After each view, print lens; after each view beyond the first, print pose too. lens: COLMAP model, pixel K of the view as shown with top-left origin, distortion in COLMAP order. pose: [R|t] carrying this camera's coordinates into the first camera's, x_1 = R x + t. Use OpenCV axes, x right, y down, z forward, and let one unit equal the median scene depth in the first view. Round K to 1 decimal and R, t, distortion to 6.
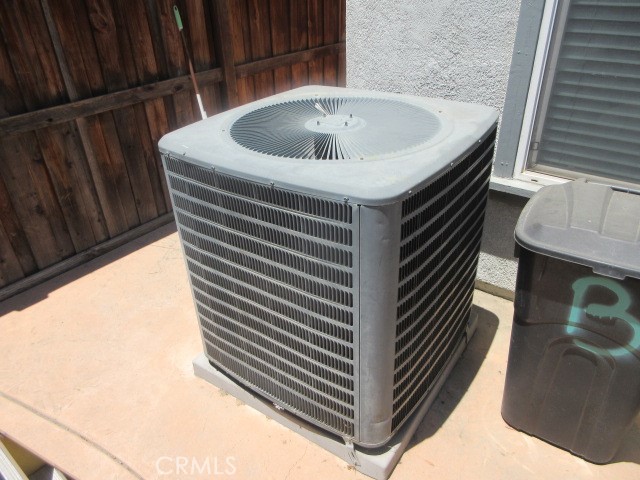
lens RADIAL K [[473.9, 0, 321.5], [0, 473.9, 238.4], [0, 0, 1]] dist [0.007287, 0.002610]
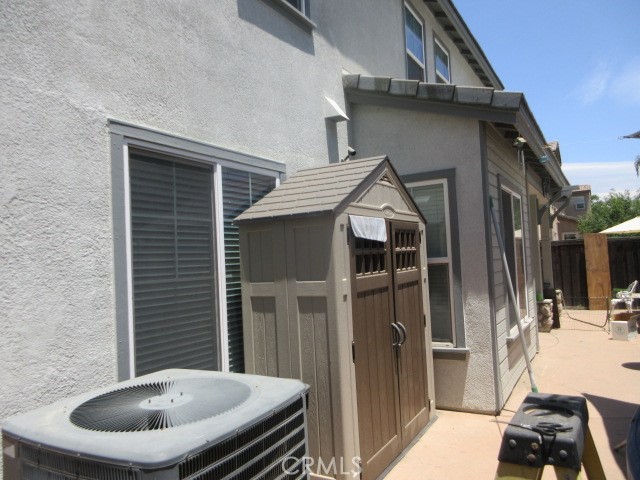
lens RADIAL K [[473.9, 0, 320.6], [0, 473.9, 240.4], [0, 0, 1]] dist [0.007287, 0.002610]
pose [[-0.089192, 0.066186, 0.993813, -1.013637], [0.551683, 0.834032, -0.006032, -0.294474], [-0.829271, 0.547732, -0.110903, 0.479401]]
